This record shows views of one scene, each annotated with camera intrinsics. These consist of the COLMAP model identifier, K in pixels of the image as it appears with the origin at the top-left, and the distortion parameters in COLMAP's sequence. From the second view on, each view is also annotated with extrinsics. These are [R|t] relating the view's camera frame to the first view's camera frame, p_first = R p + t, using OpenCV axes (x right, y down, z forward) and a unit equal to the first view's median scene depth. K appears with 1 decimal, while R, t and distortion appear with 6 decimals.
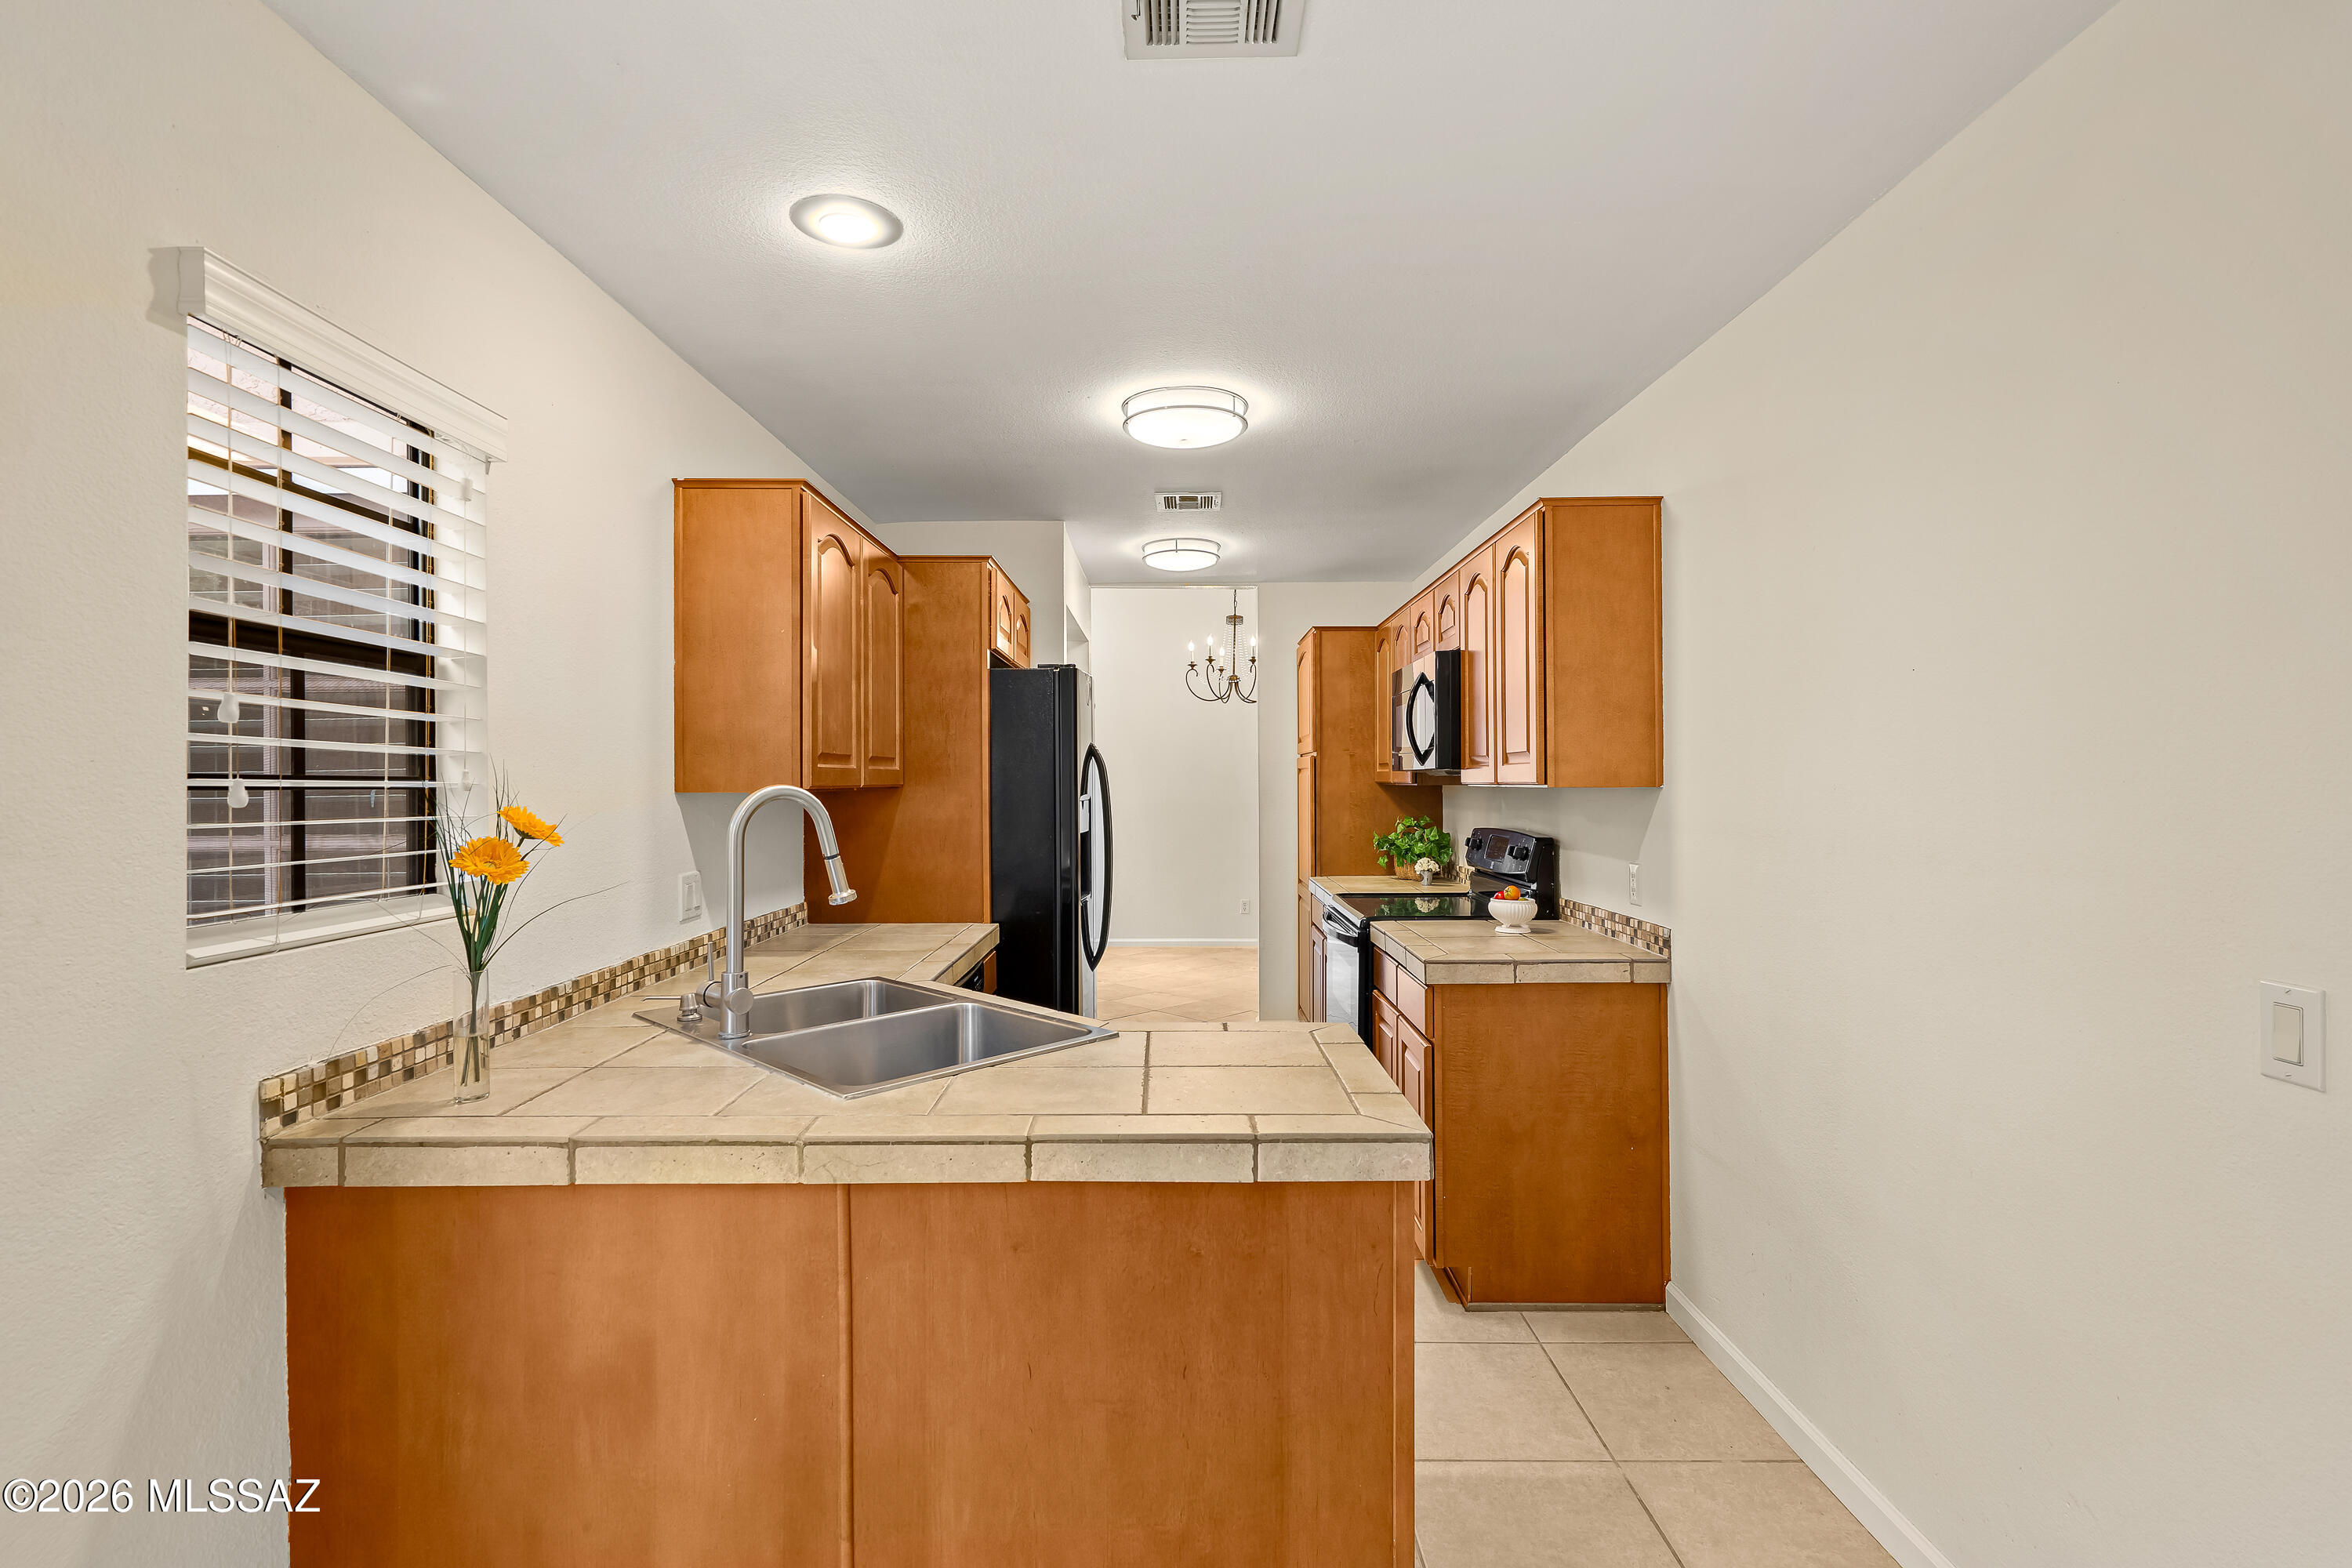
lens RADIAL K [[1065.6, 0, 1161.9], [0, 1065.6, 753.7], [0, 0, 1]] dist [-0.002935, 0.000338]
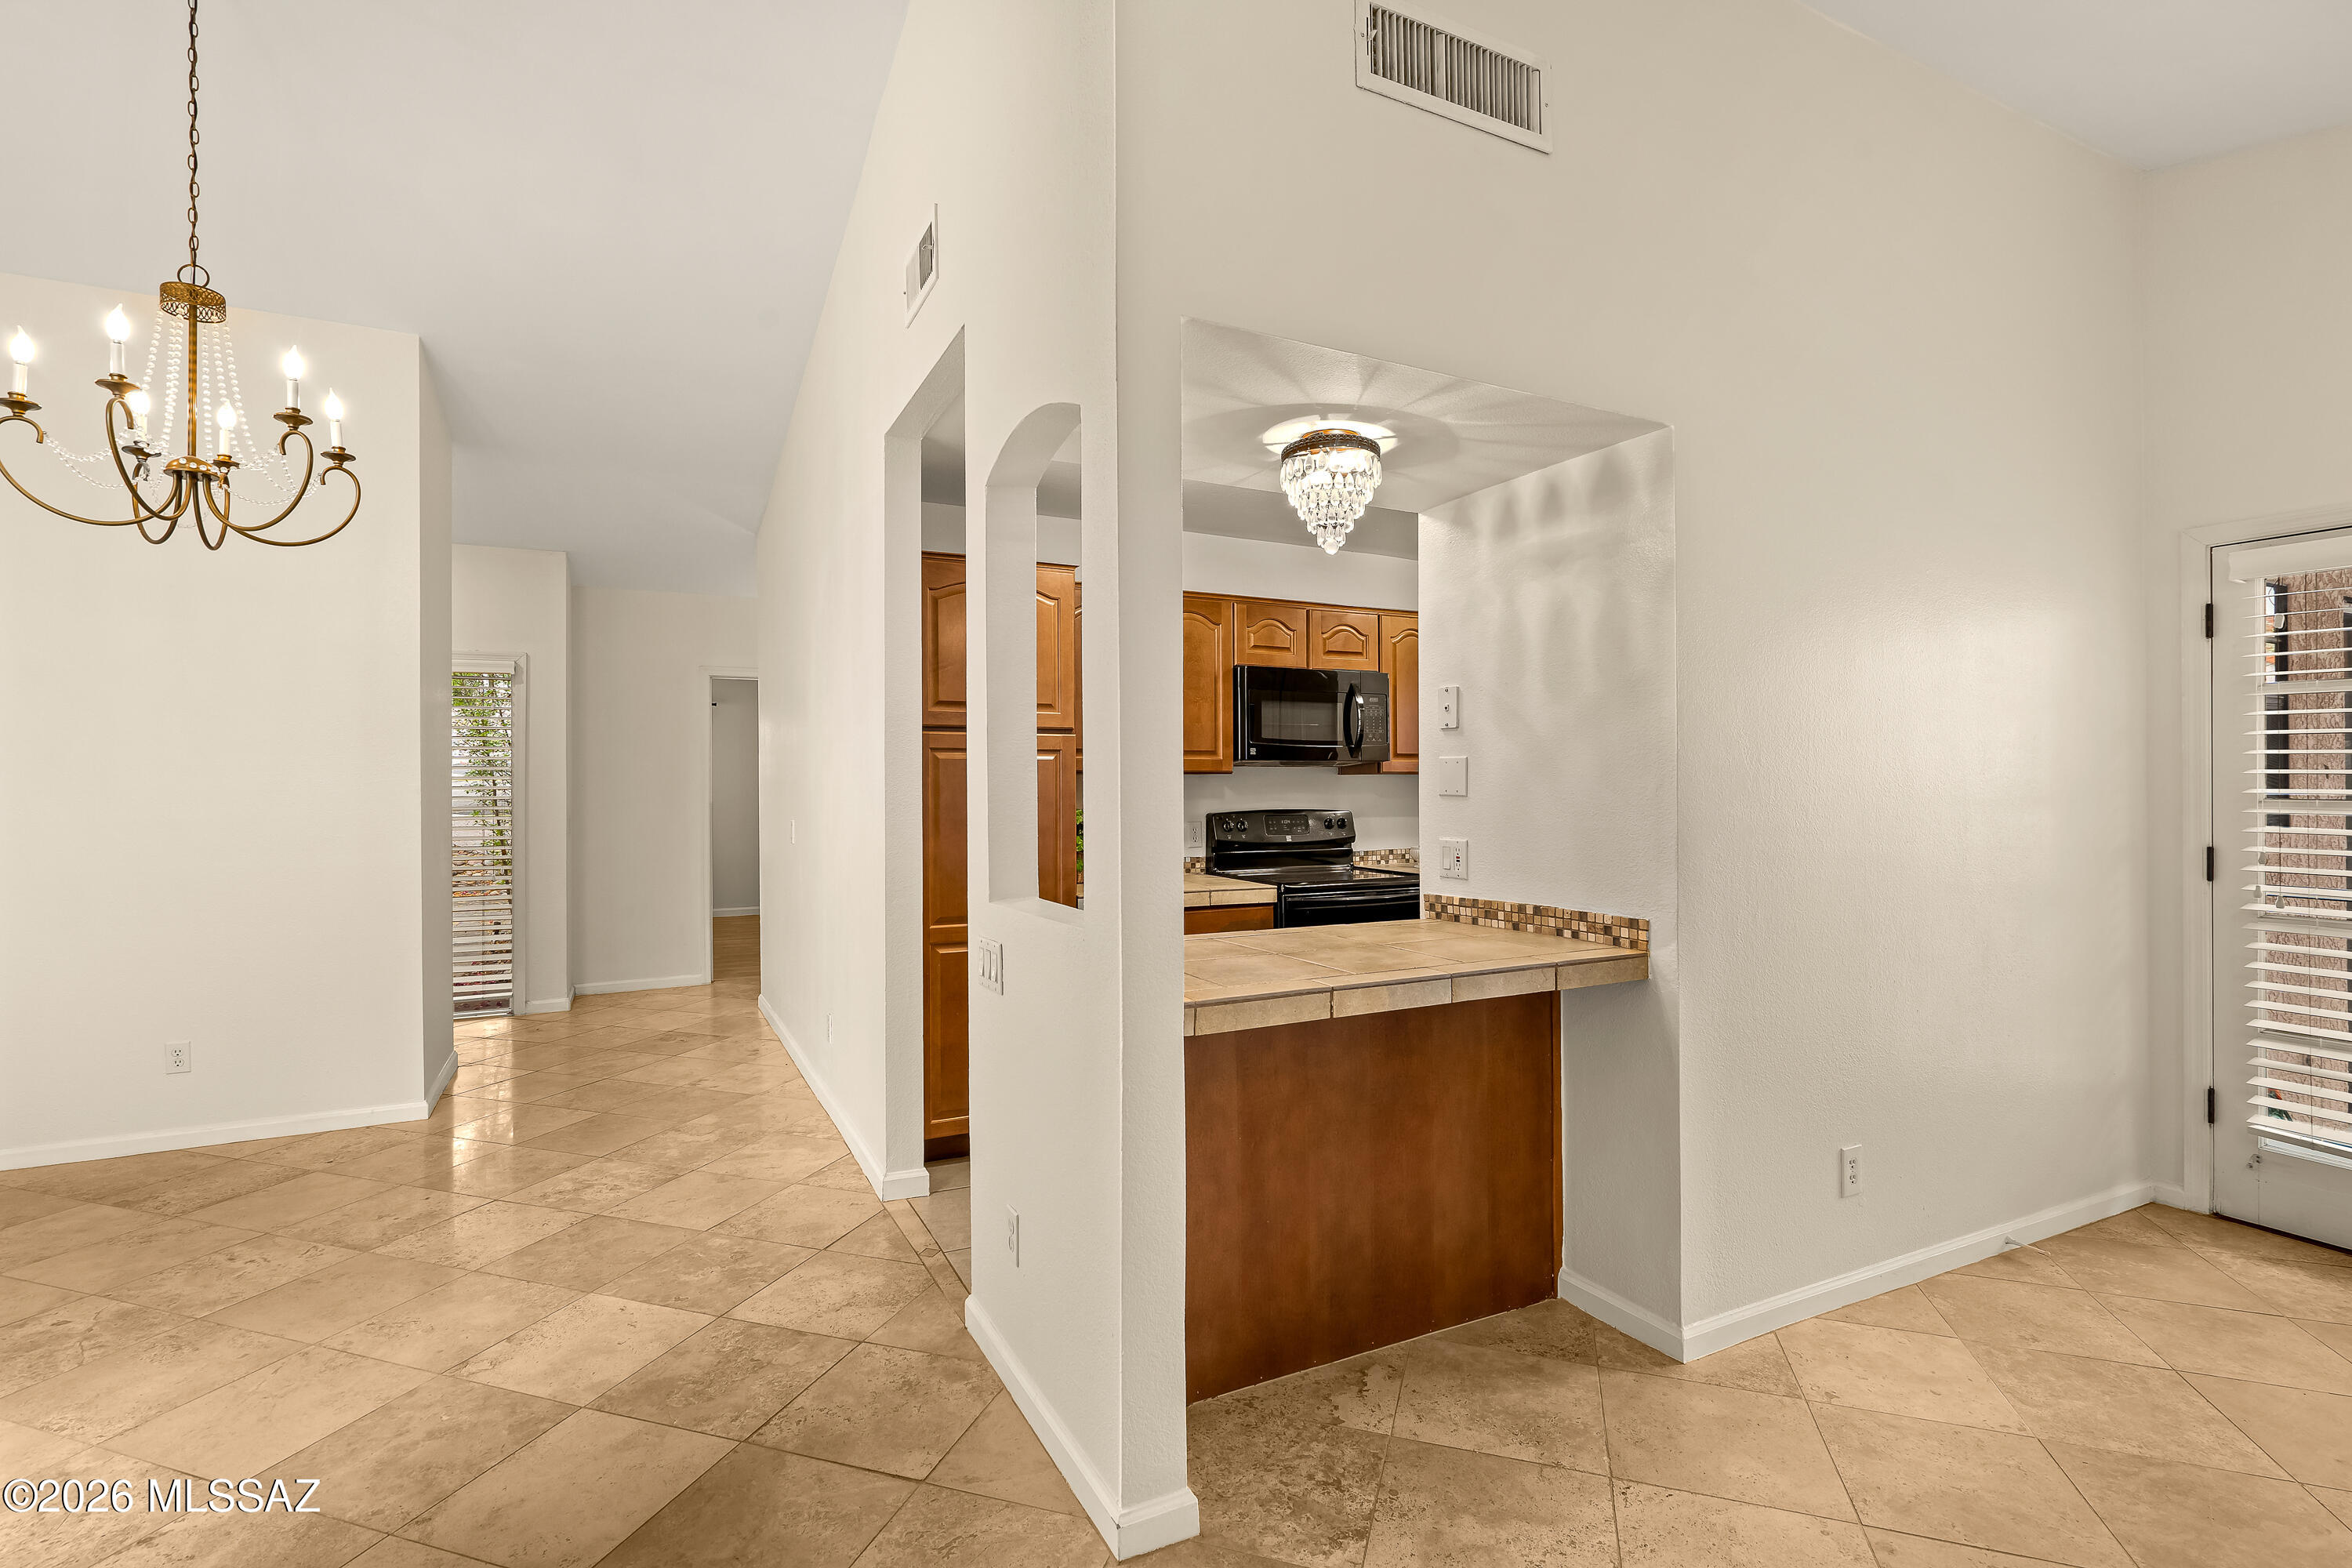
lens RADIAL K [[1082.6, 0, 1167.5], [0, 1082.6, 782.4], [0, 0, 1]] dist [-0.000653, 0.000227]
pose [[-0.459169, 0.001359, 0.888348, -0.934545], [-0.019294, 0.999748, -0.011503, 0.068638], [-0.888139, -0.022421, -0.459027, 2.108067]]
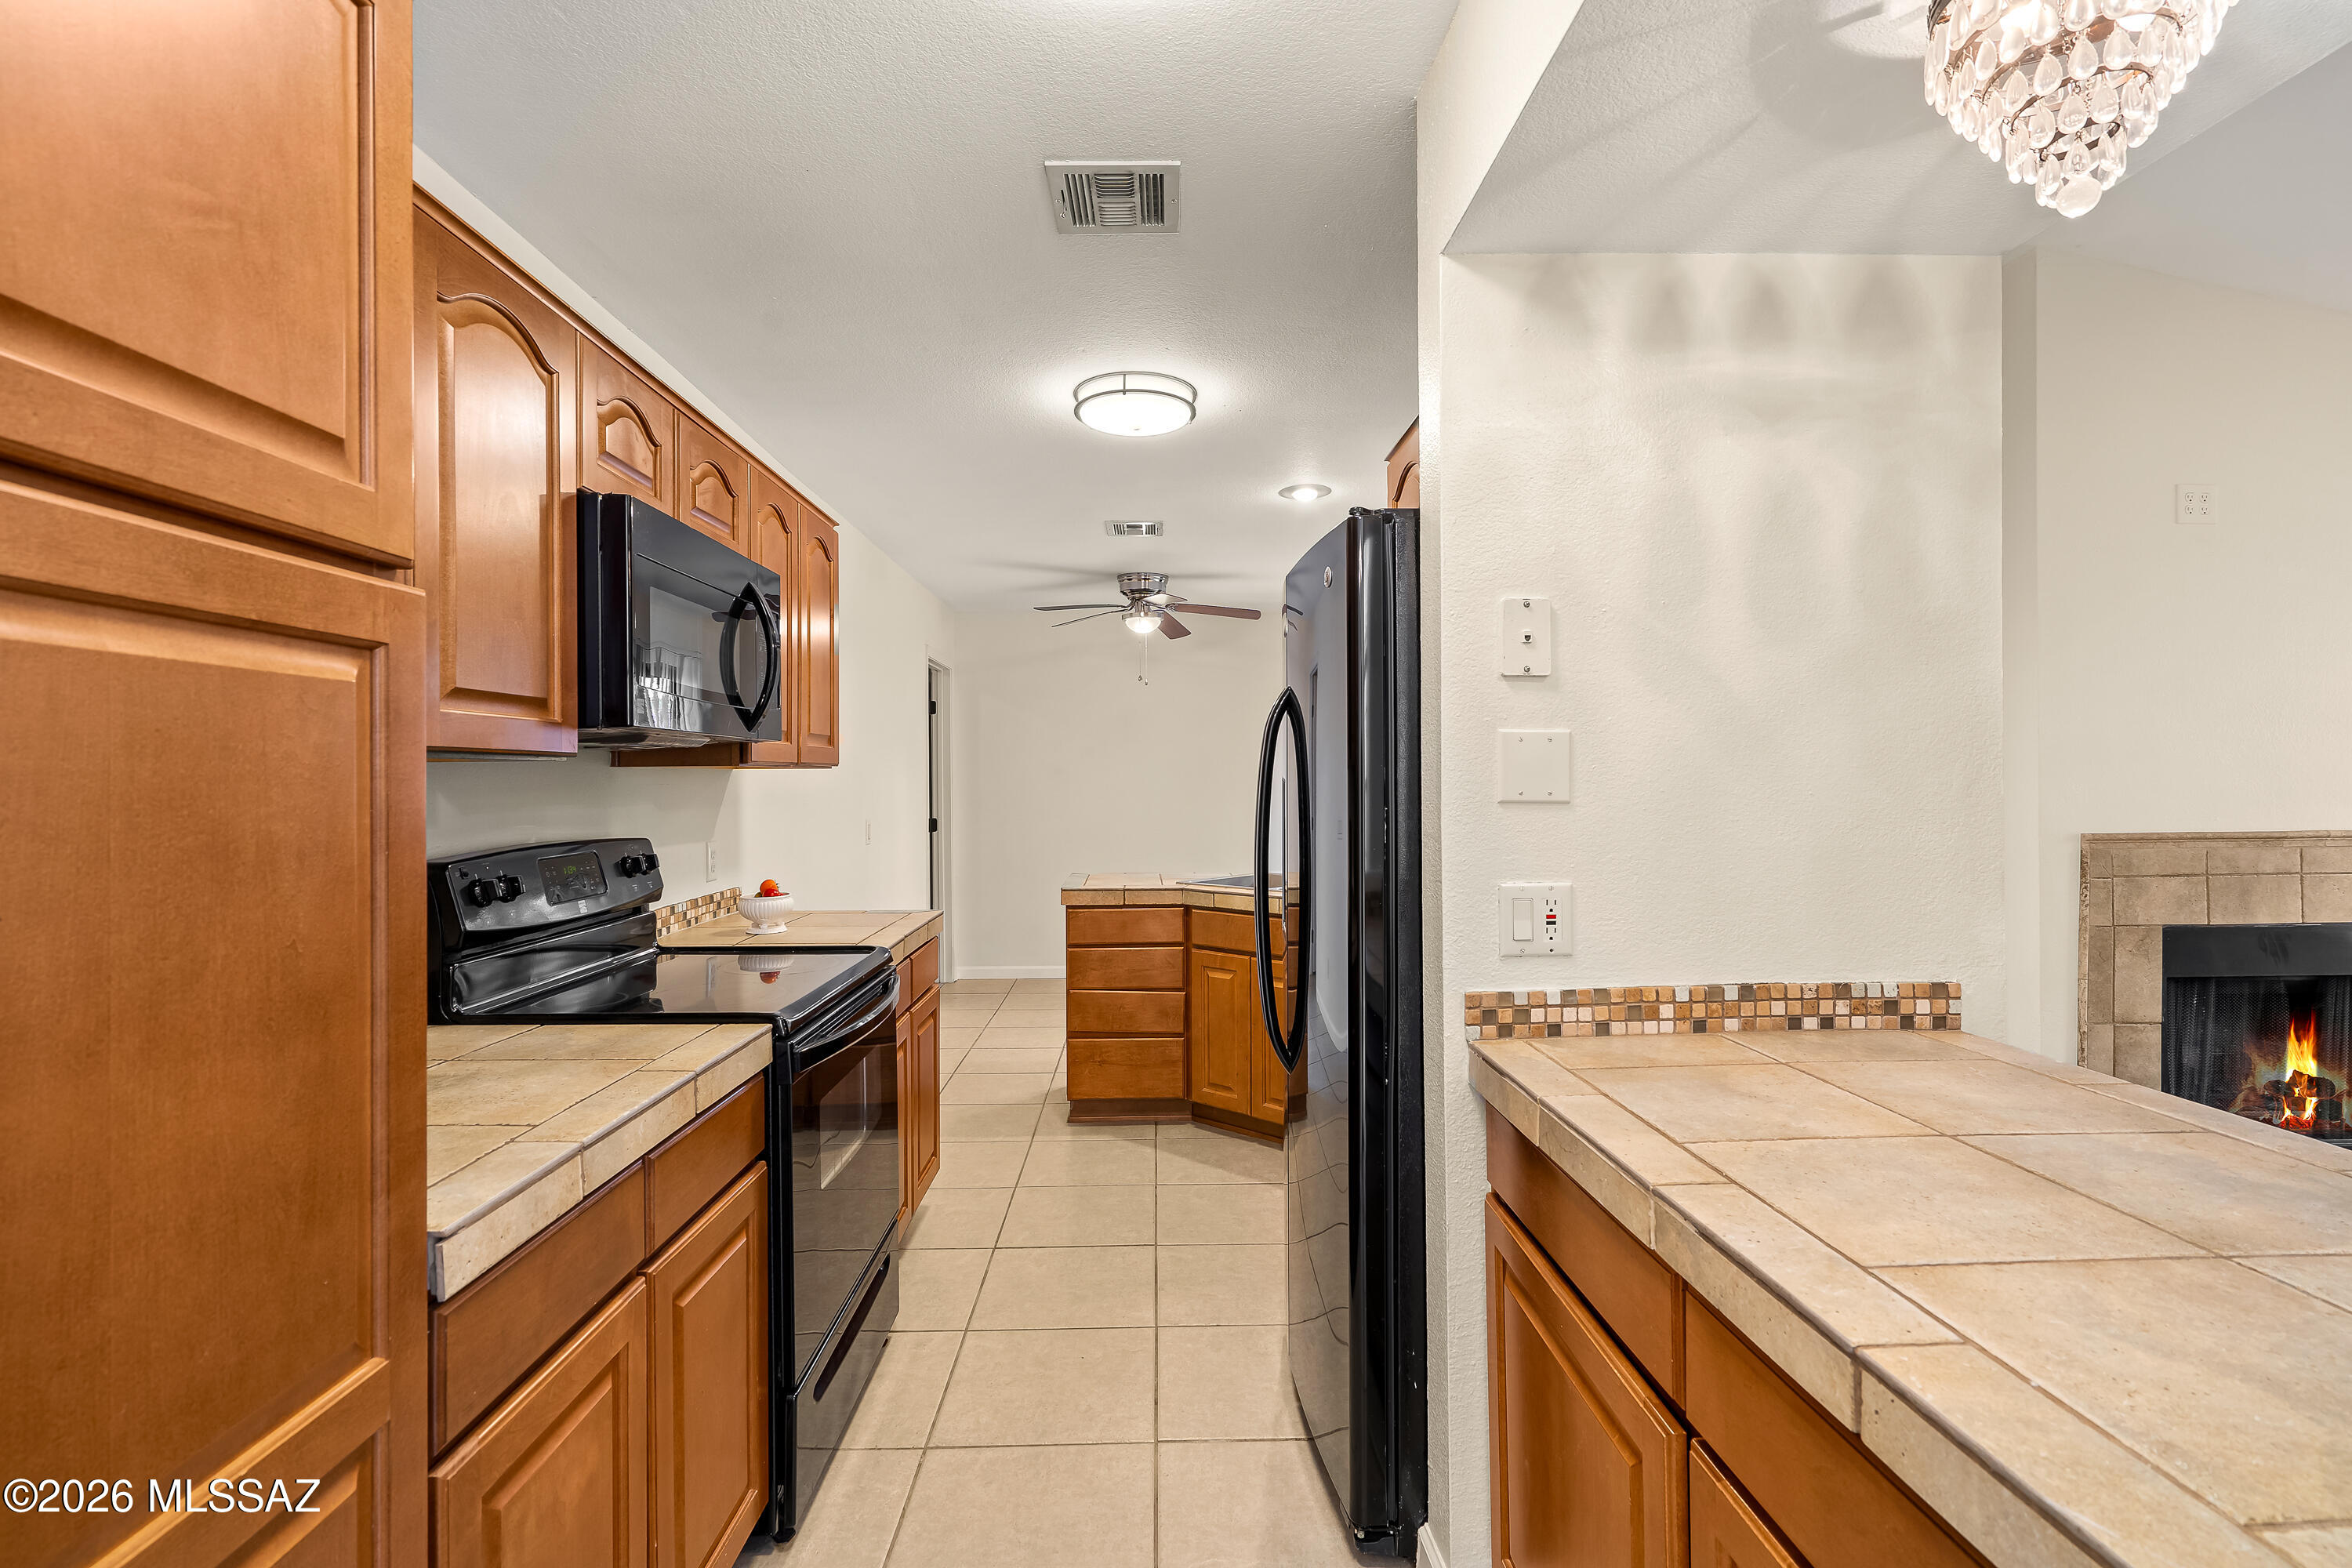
lens RADIAL K [[1057.9, 0, 1176.0], [0, 1057.9, 784.0], [0, 0, 1]] dist [0.001557, 0.000405]
pose [[-0.999615, 0.005860, -0.027138, 0.018255], [0.006460, 0.999735, -0.022107, 0.066544], [0.027001, -0.022274, -0.999387, 1.930812]]
